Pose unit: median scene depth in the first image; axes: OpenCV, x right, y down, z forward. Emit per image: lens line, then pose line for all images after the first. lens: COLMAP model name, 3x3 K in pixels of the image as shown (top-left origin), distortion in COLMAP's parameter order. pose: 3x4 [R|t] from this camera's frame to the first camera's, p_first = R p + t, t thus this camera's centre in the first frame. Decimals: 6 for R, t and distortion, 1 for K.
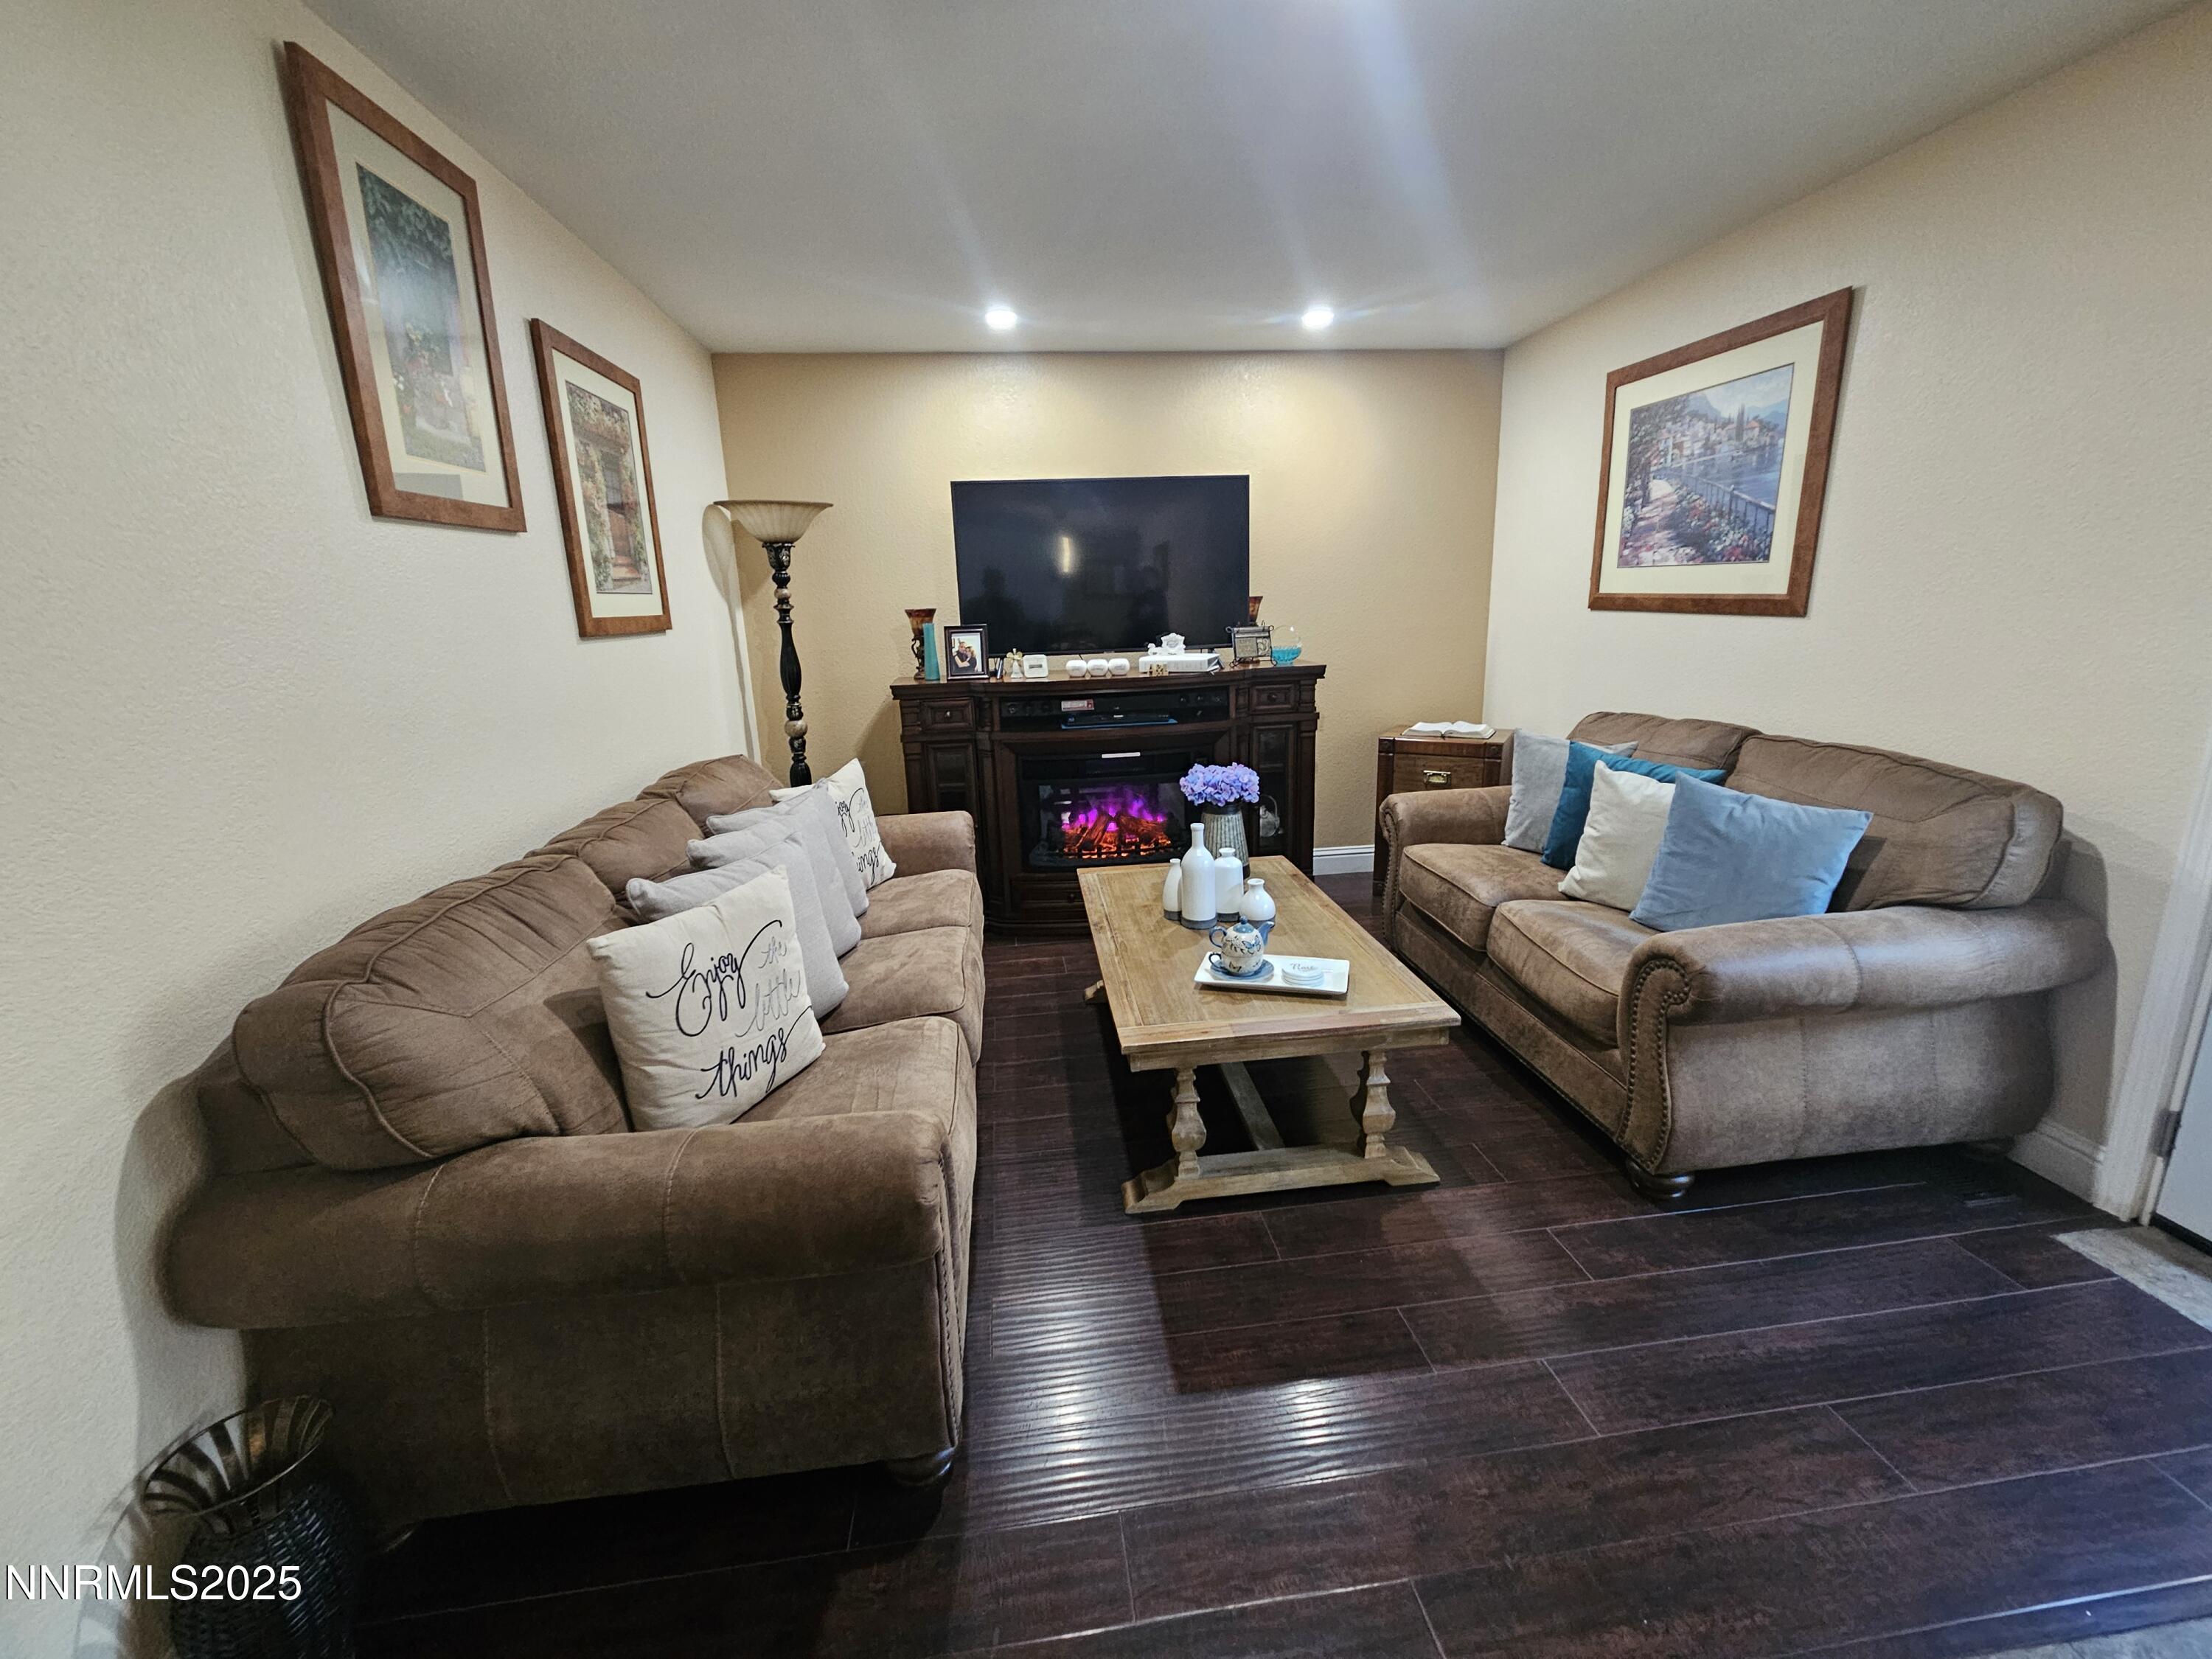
lens RADIAL K [[913.4, 0, 1107.6], [0, 913.4, 818.1], [0, 0, 1]] dist [0.001806, 0.000713]
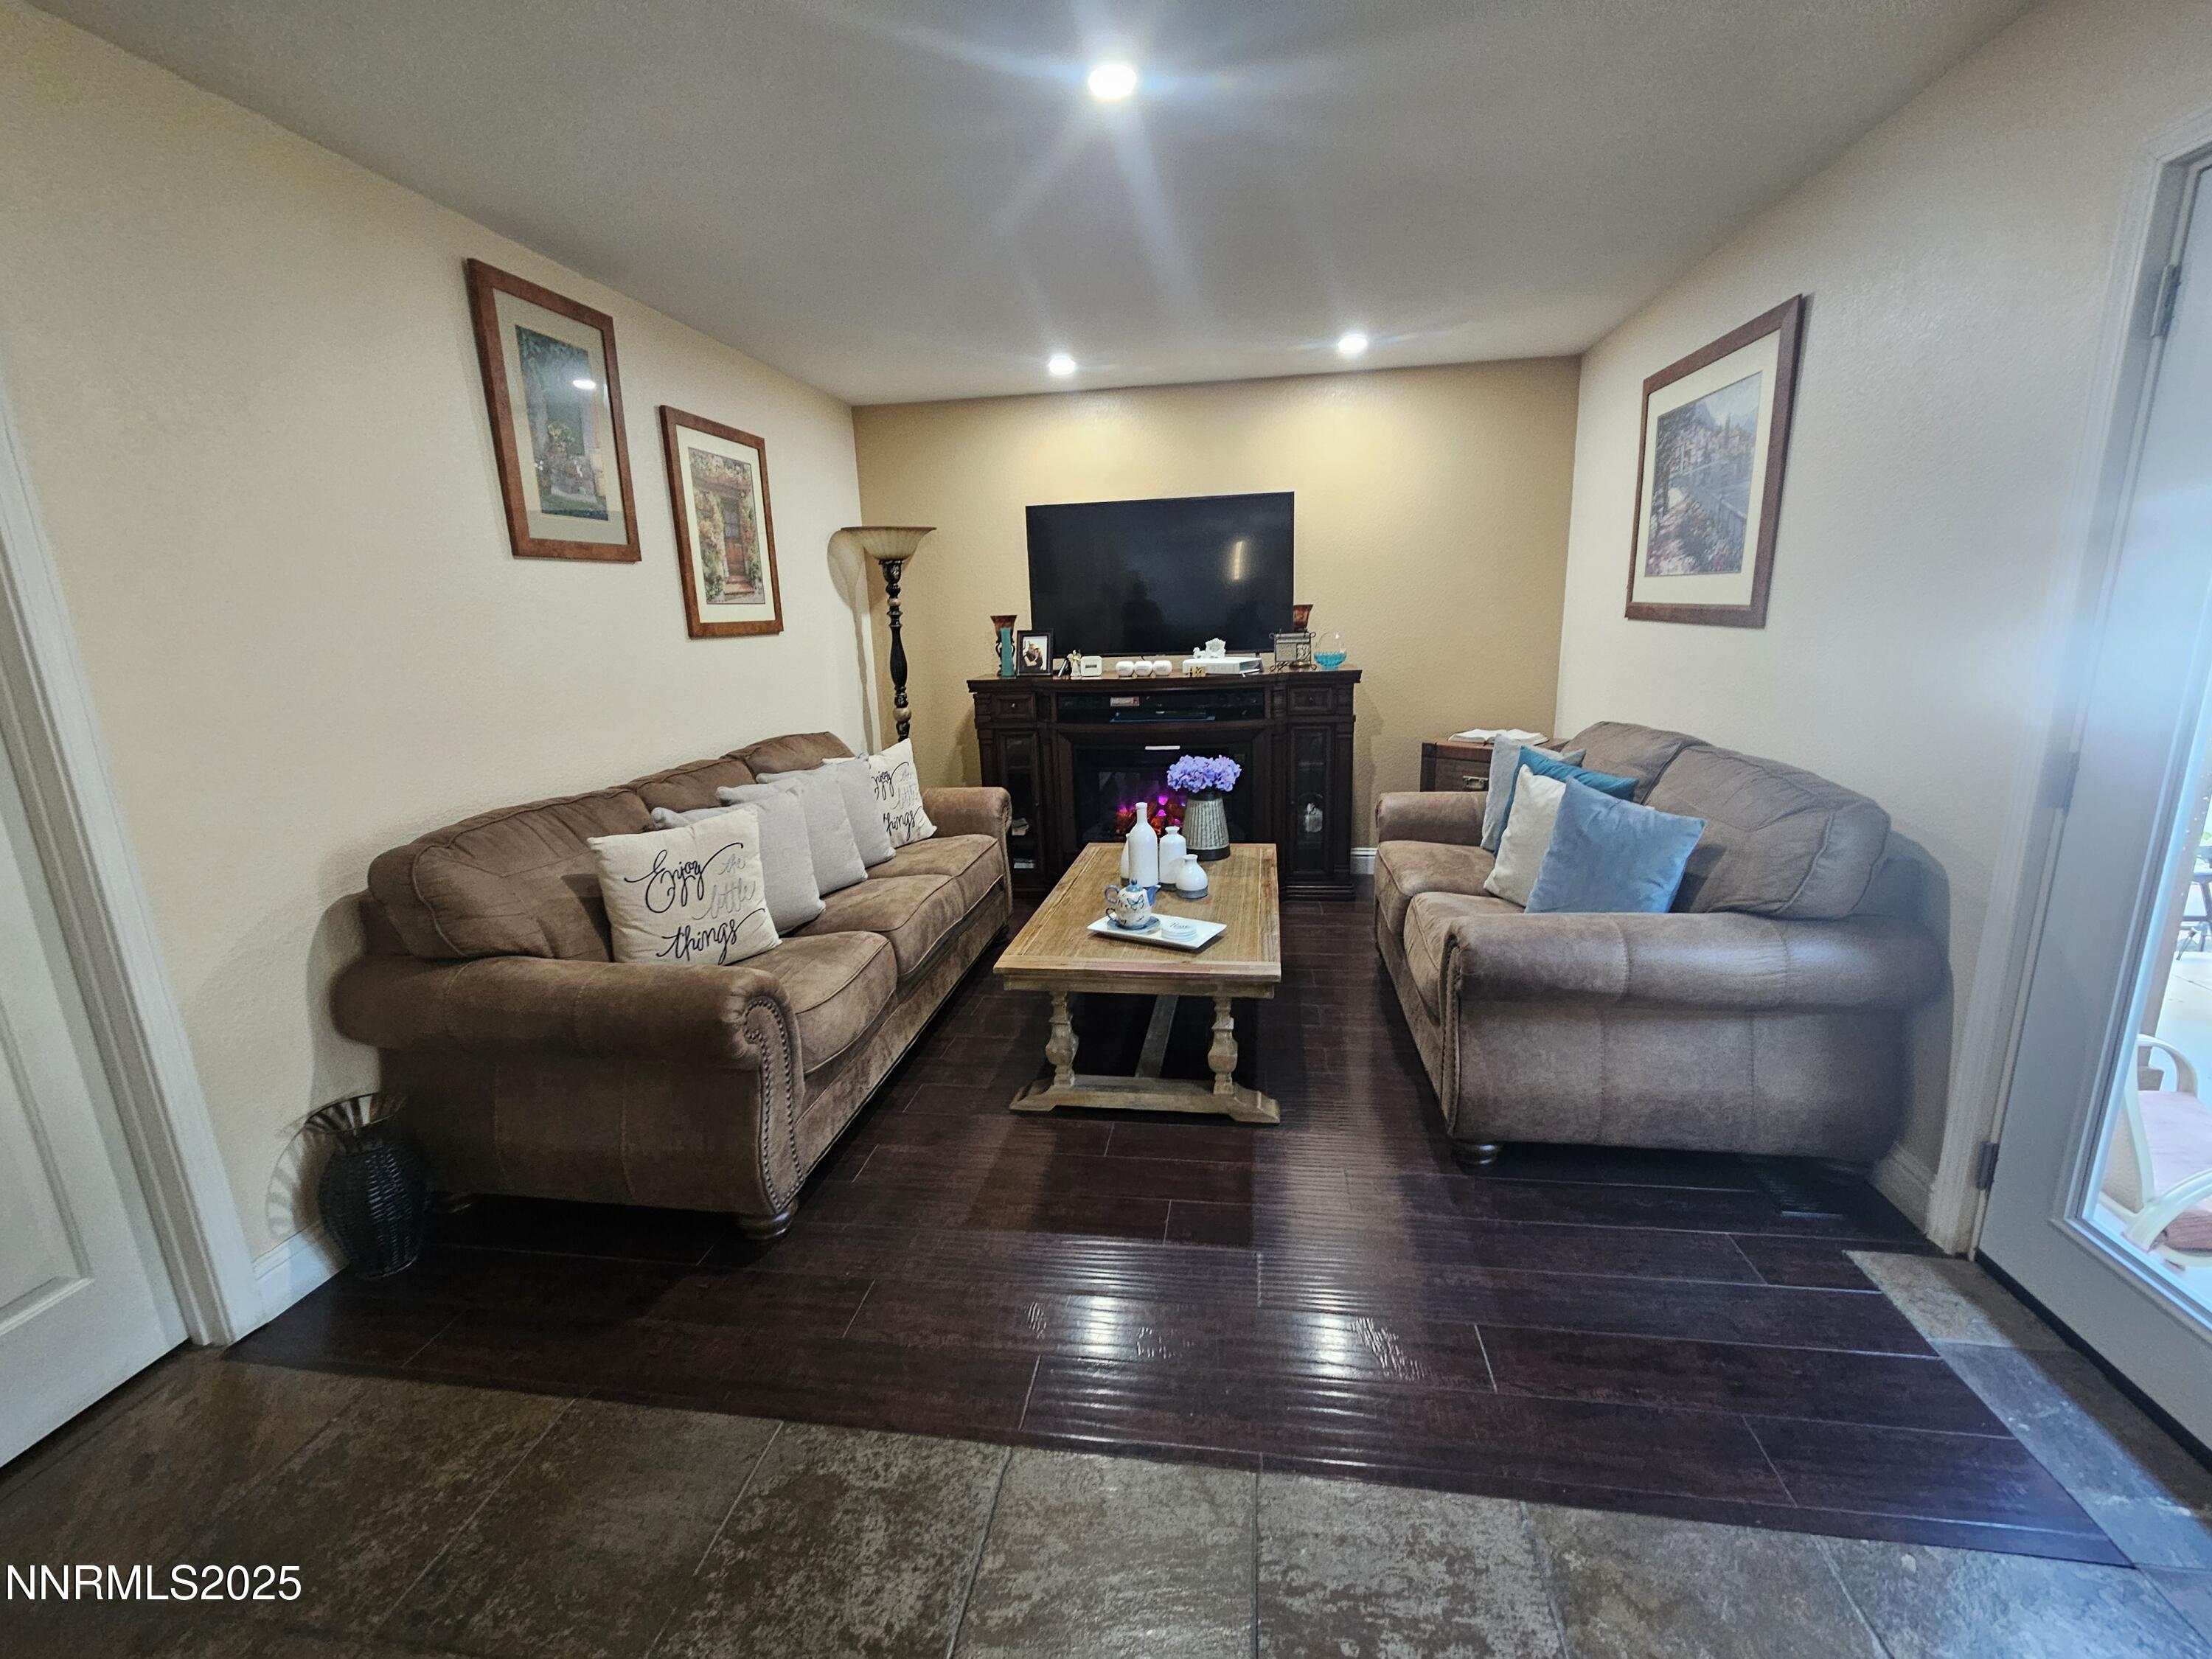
lens RADIAL K [[913.4, 0, 1107.6], [0, 913.4, 818.1], [0, 0, 1]] dist [0.001806, 0.000713]
pose [[0.964133, 0.060952, -0.258324, 0.410345], [-0.061824, 0.998076, 0.004757, 0.025772], [0.258117, 0.011384, 0.966047, -0.148848]]
